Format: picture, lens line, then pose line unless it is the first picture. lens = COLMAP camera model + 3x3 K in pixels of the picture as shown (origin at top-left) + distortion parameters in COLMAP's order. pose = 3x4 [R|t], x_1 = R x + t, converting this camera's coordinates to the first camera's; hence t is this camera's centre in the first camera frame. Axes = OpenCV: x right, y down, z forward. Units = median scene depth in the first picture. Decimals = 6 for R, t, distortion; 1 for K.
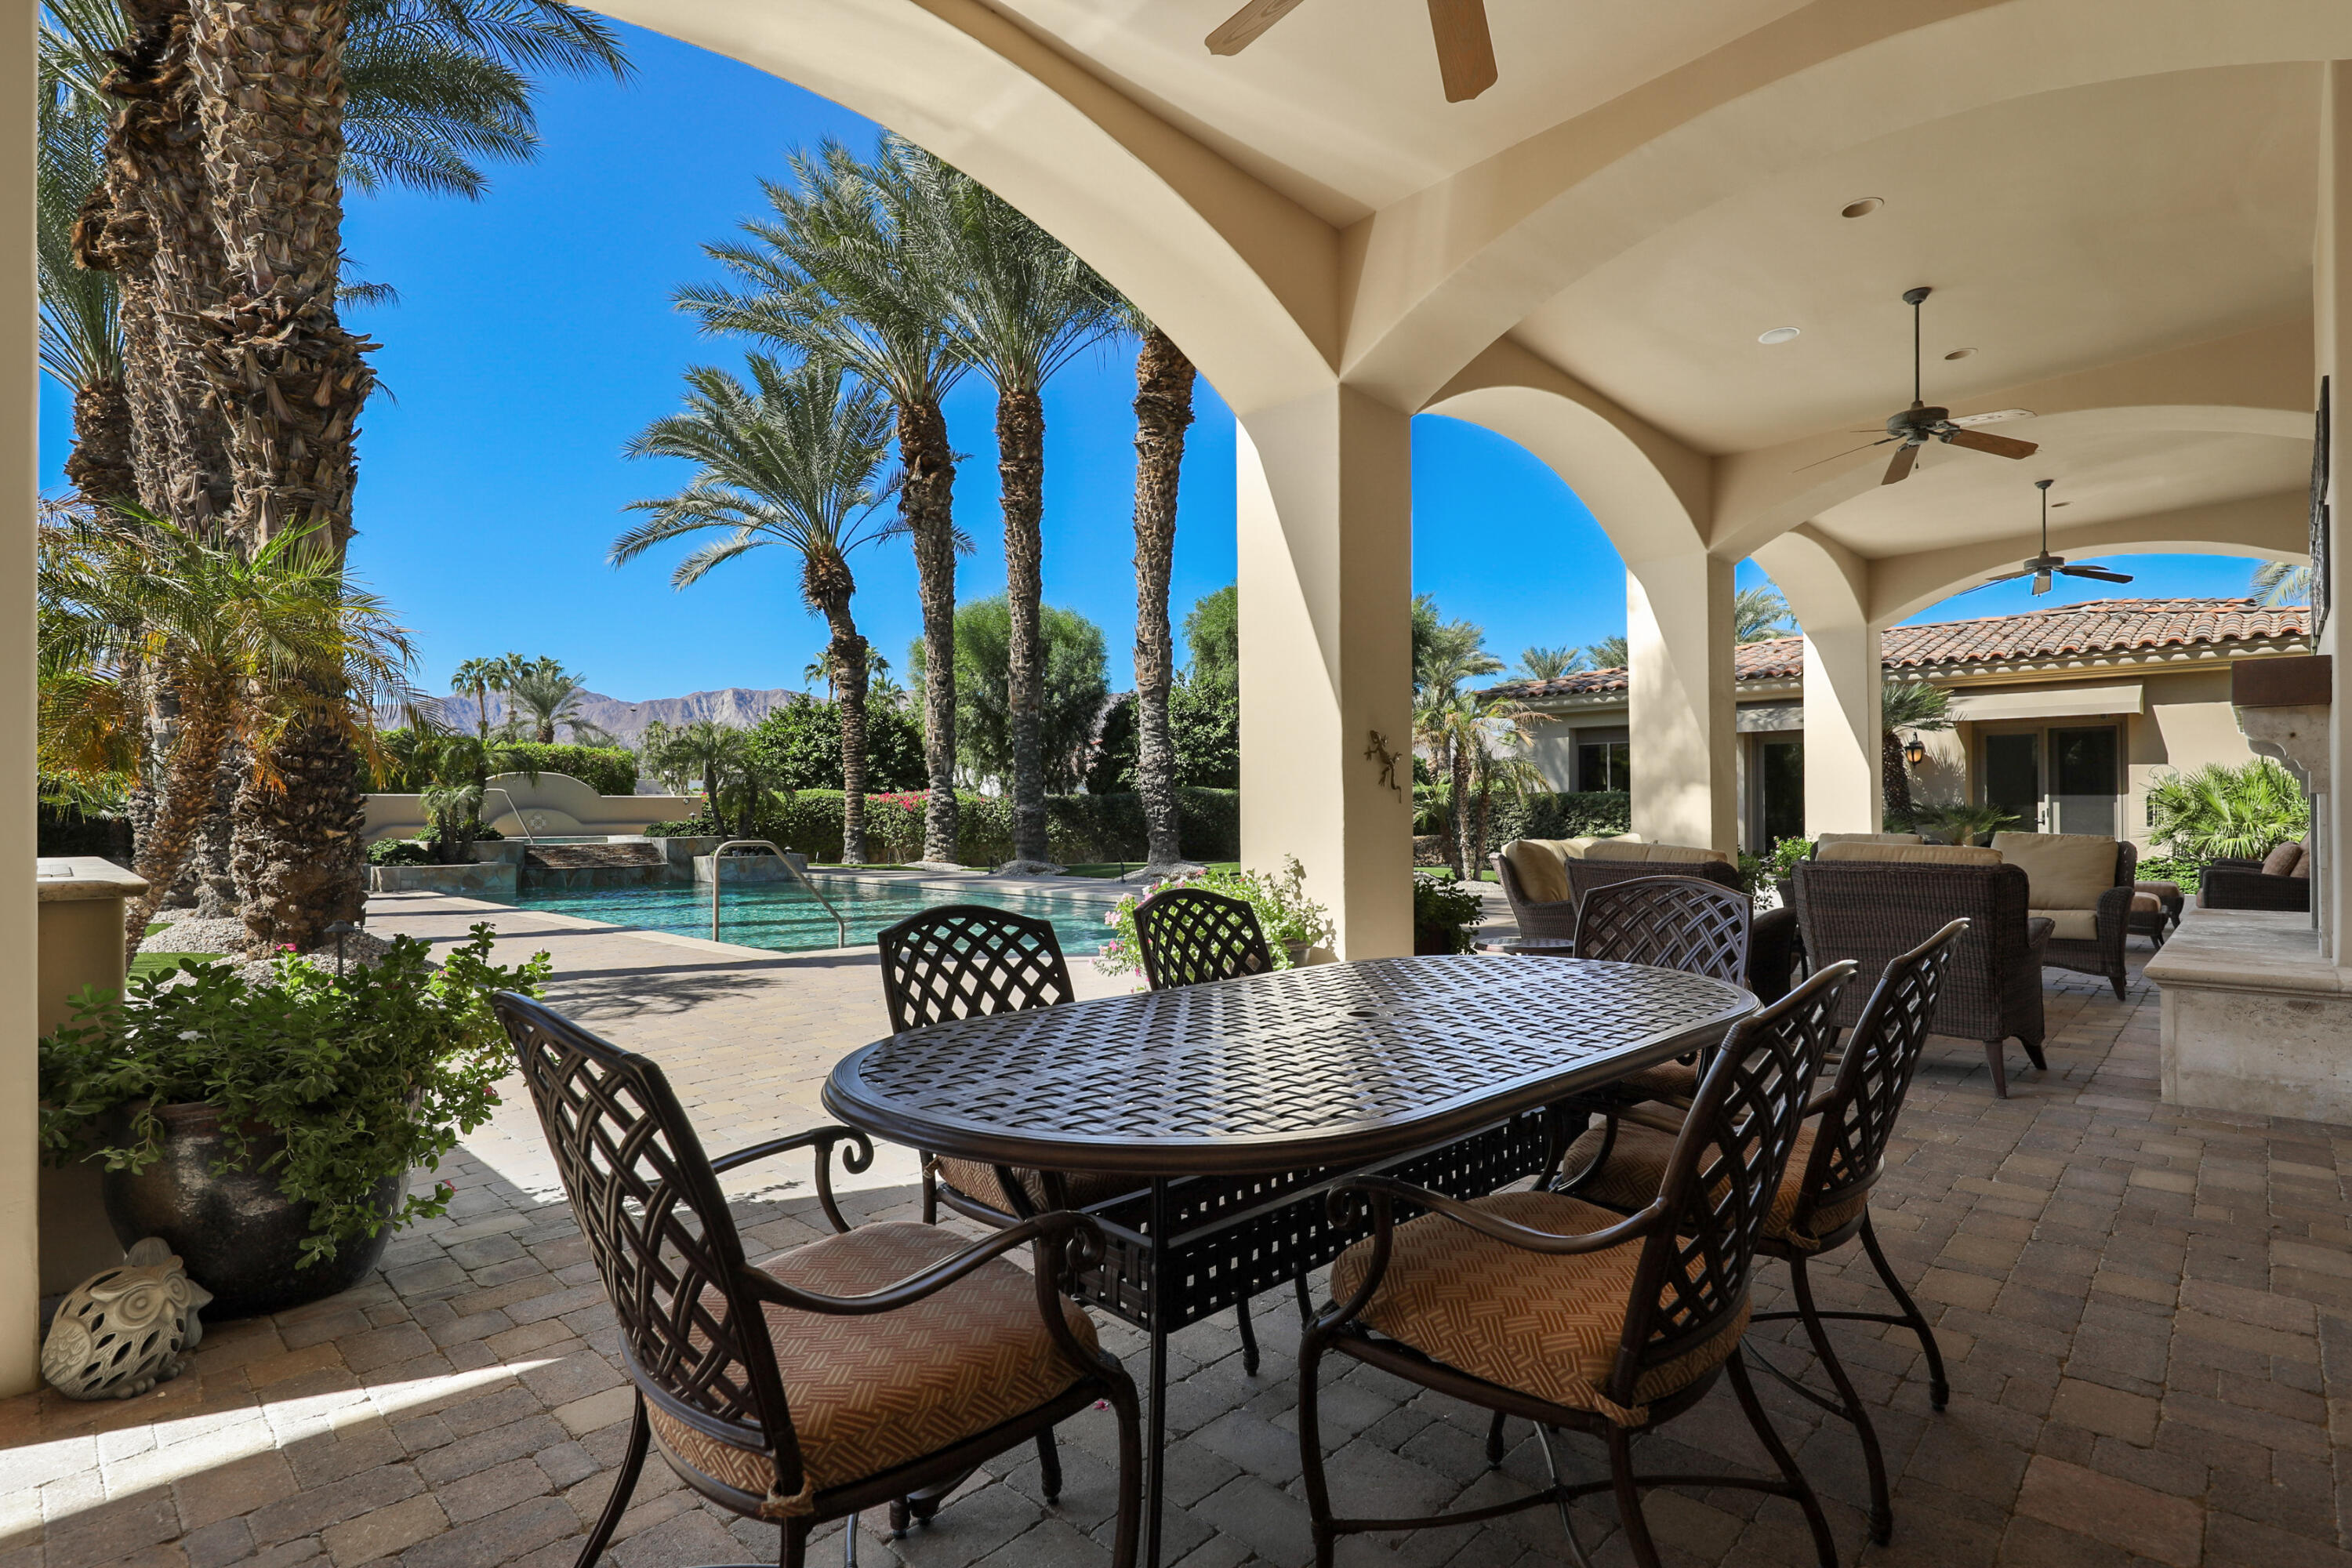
lens RADIAL K [[1096.4, 0, 1153.6], [0, 1096.4, 796.9], [0, 0, 1]] dist [0.031033, 0.002063]
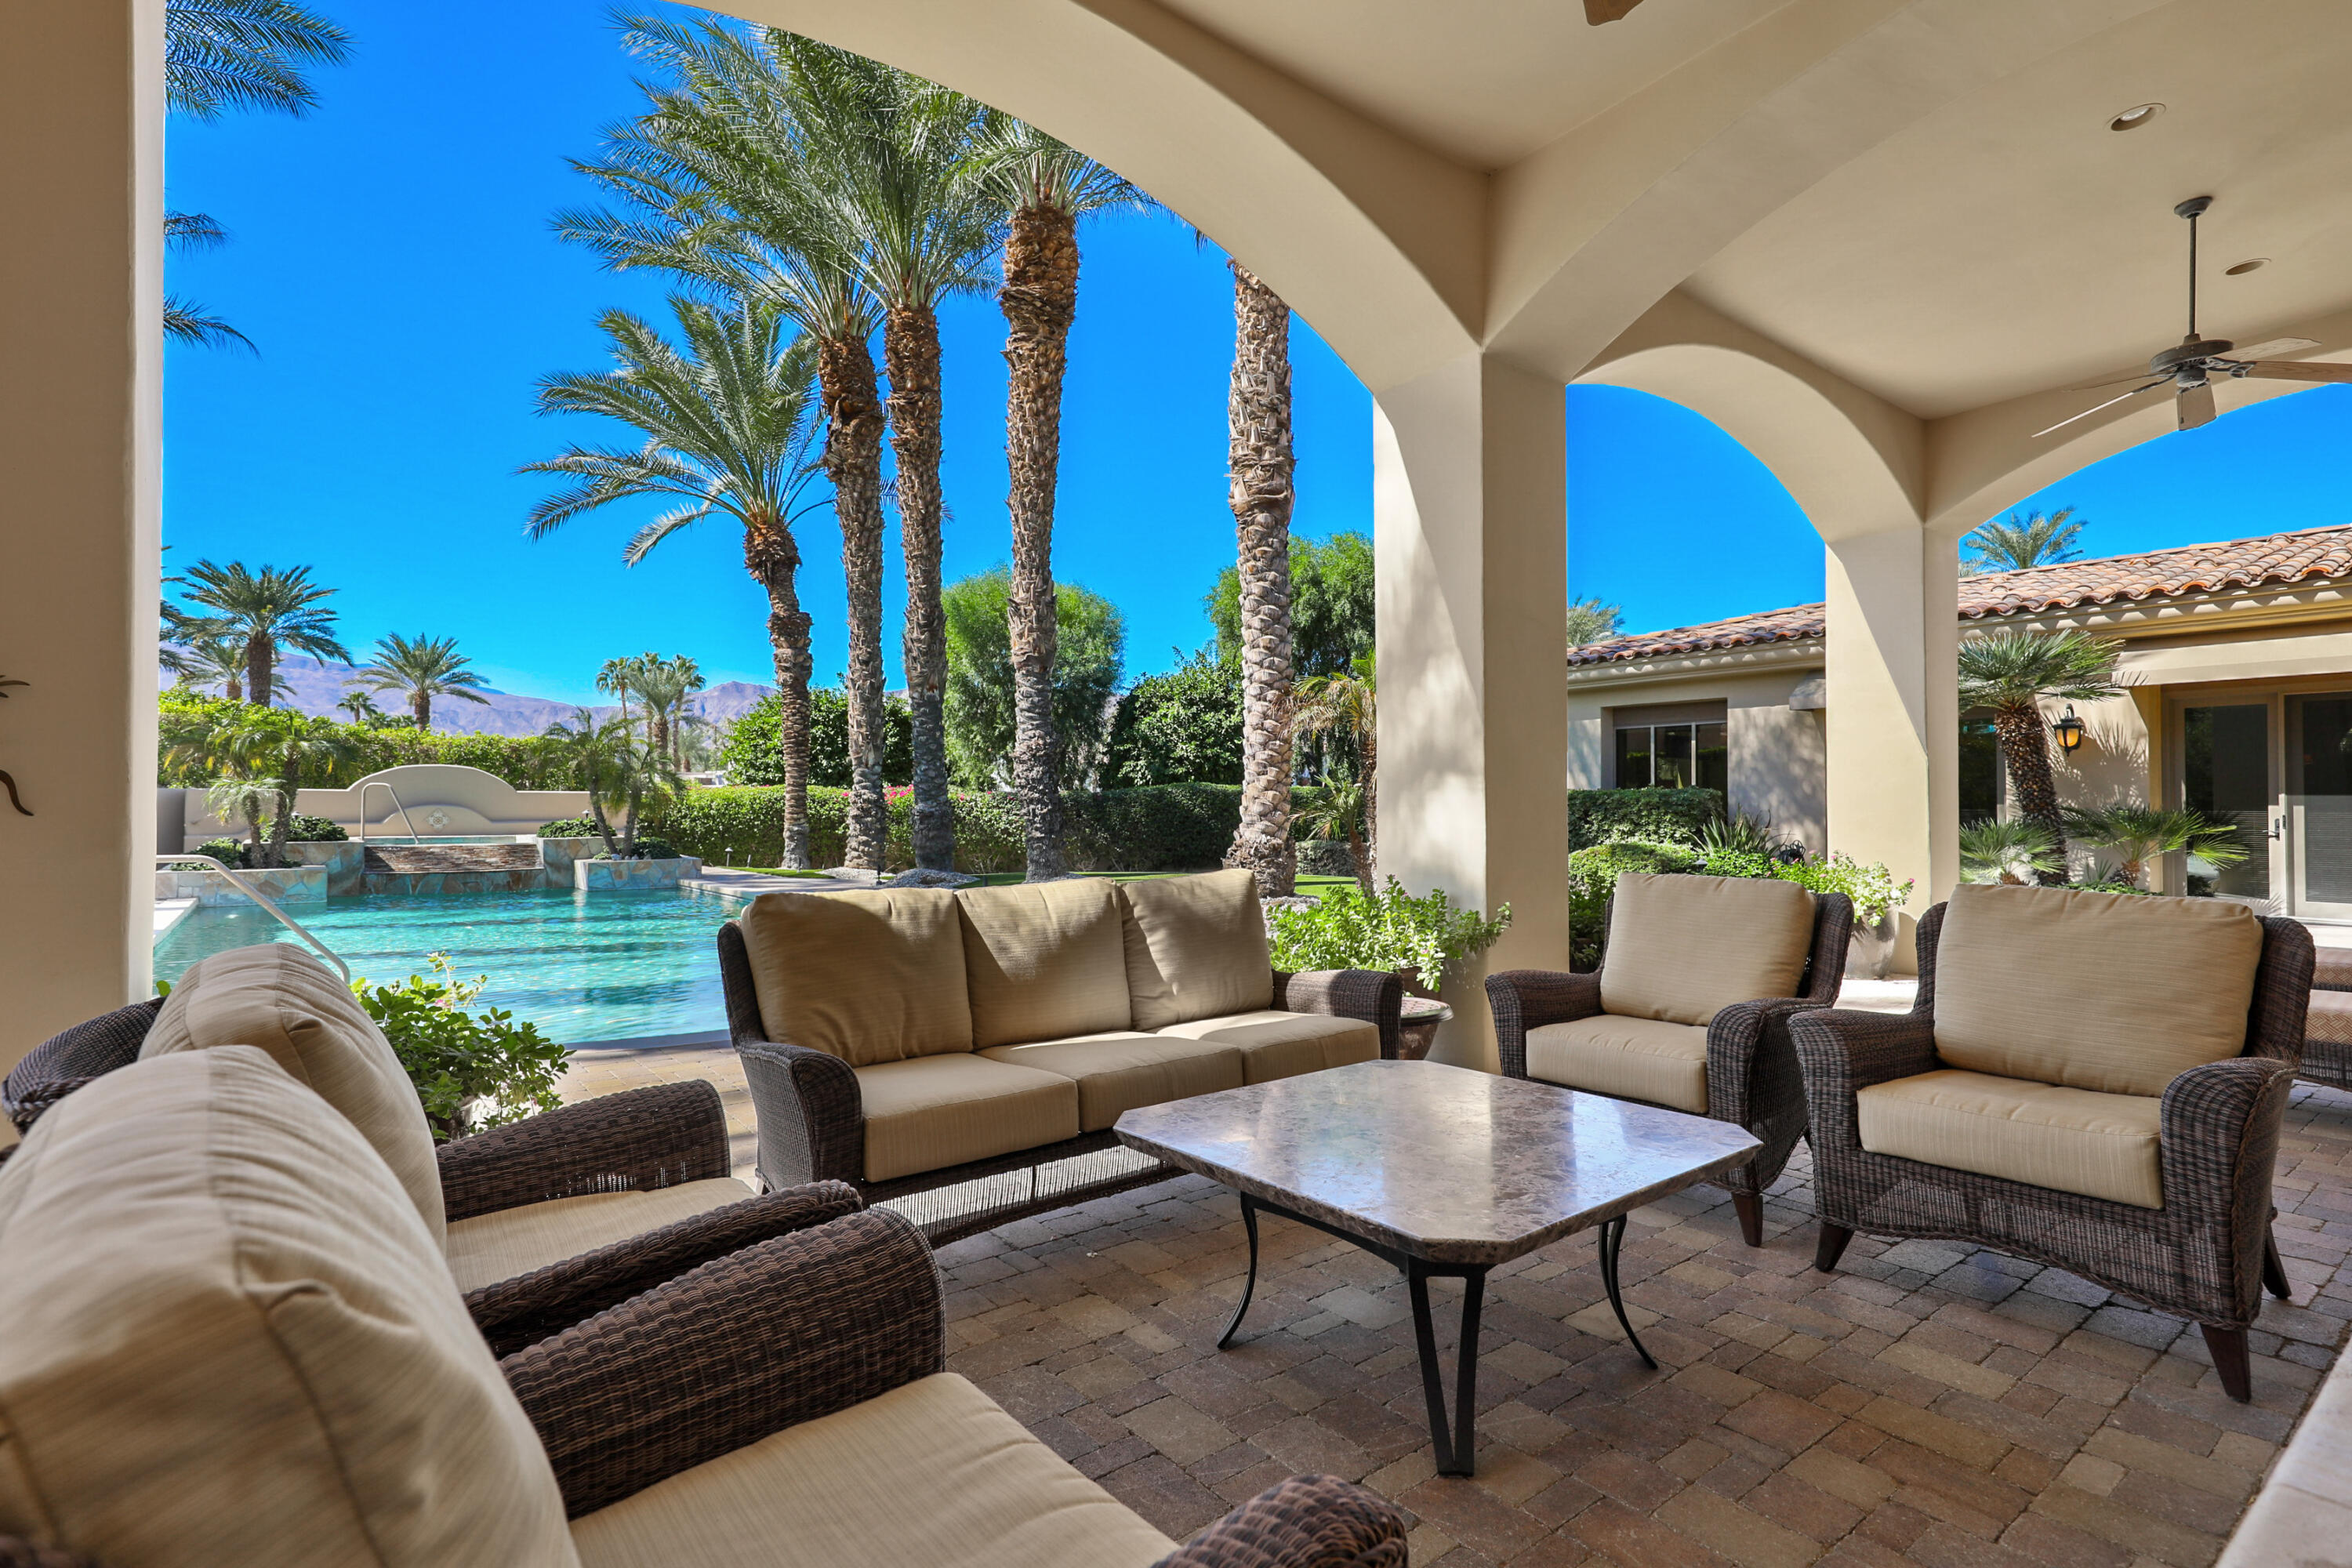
lens RADIAL K [[1096.4, 0, 1169.4], [0, 1096.4, 800.5], [0, 0, 1]] dist [0.031033, 0.002063]
pose [[0.990435, 0.003278, -0.137944, 0.166574], [-0.002360, 0.999974, 0.006822, -0.000923], [0.137963, -0.006432, 0.990416, 0.169921]]
